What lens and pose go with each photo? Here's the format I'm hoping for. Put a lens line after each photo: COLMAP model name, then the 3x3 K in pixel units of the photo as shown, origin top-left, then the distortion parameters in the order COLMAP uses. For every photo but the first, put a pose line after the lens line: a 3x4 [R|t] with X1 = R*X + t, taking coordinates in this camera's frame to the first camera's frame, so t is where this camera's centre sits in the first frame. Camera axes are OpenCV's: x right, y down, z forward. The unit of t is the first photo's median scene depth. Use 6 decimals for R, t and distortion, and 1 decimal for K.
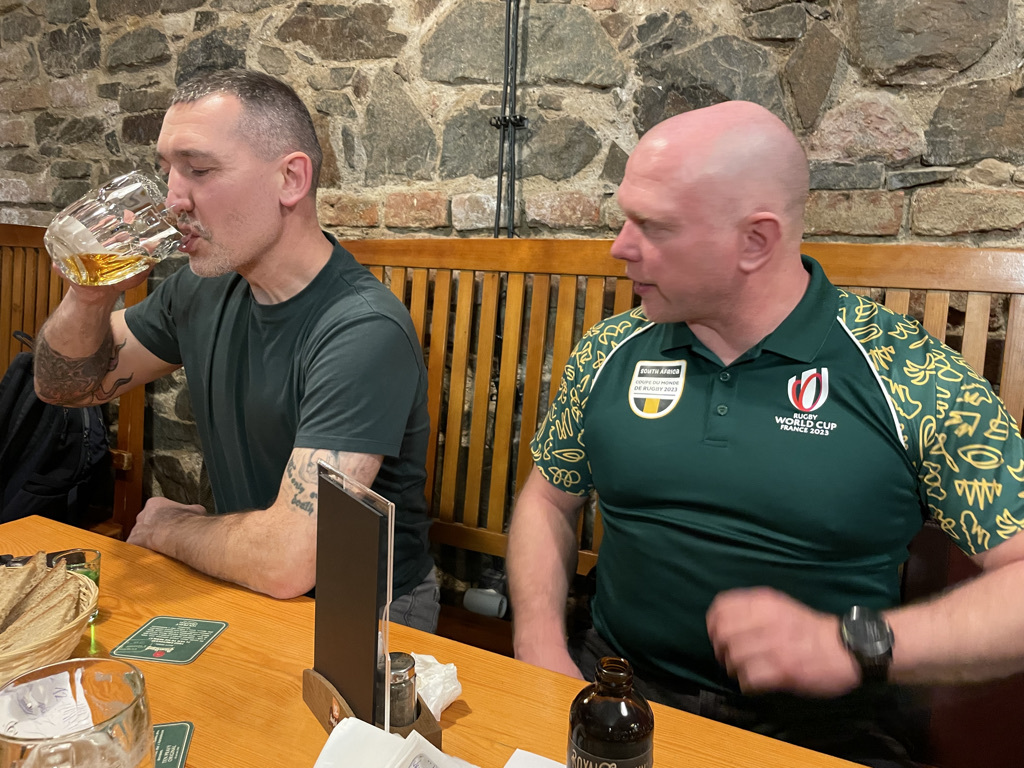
lens RADIAL K [[775.8, 0, 498.1], [0, 775.8, 380.9], [0, 0, 1]] dist [0.092388, -0.125383]
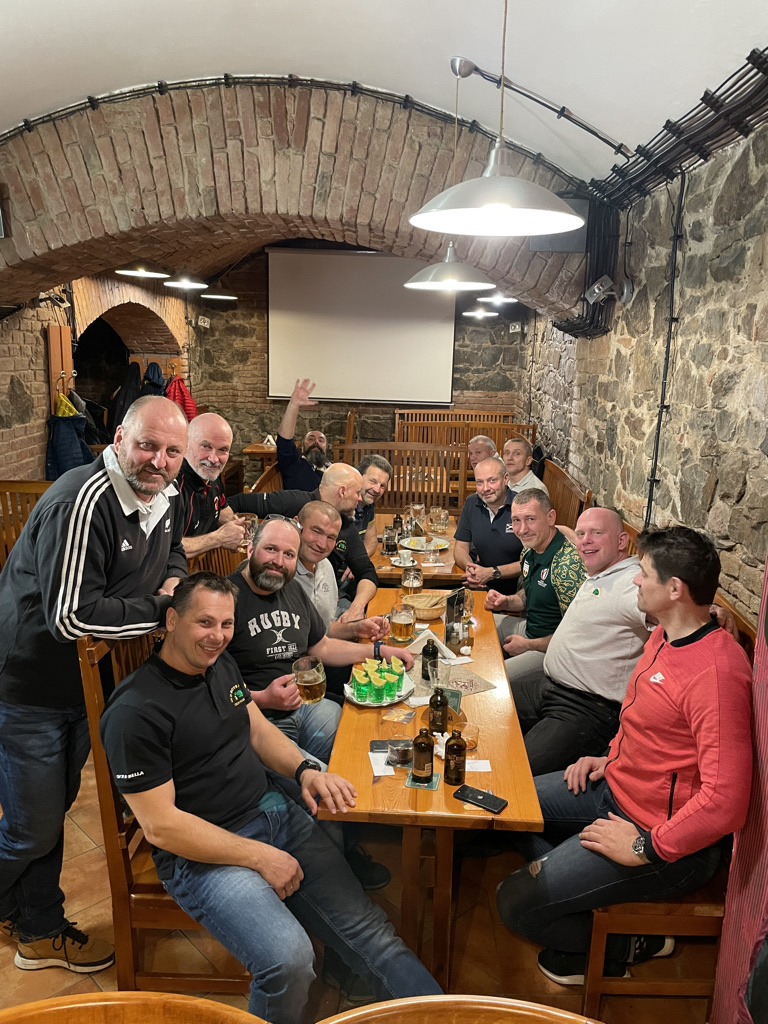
lens RADIAL K [[775.8, 0, 391.2], [0, 775.8, 504.2], [0, 0, 1]] dist [0.092388, -0.125383]
pose [[0.428758, 0.149634, -0.890941, 1.693863], [-0.157087, 0.983513, 0.089584, -0.344203], [0.889657, 0.101545, 0.445195, -0.661398]]
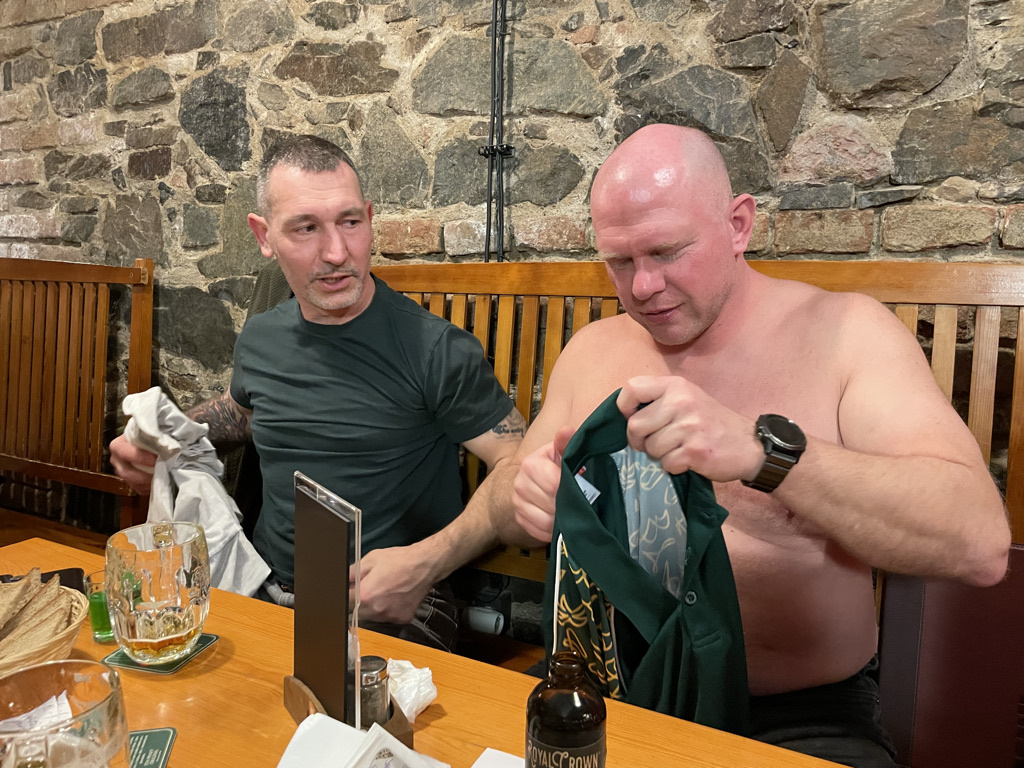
lens RADIAL K [[775.8, 0, 510.2], [0, 775.8, 380.3], [0, 0, 1]] dist [0.092388, -0.125383]
pose [[0.999833, -0.017300, -0.005968, 0.032413], [0.017075, 0.999210, -0.035896, 0.010183], [0.006584, 0.035788, 0.999338, -0.024306]]
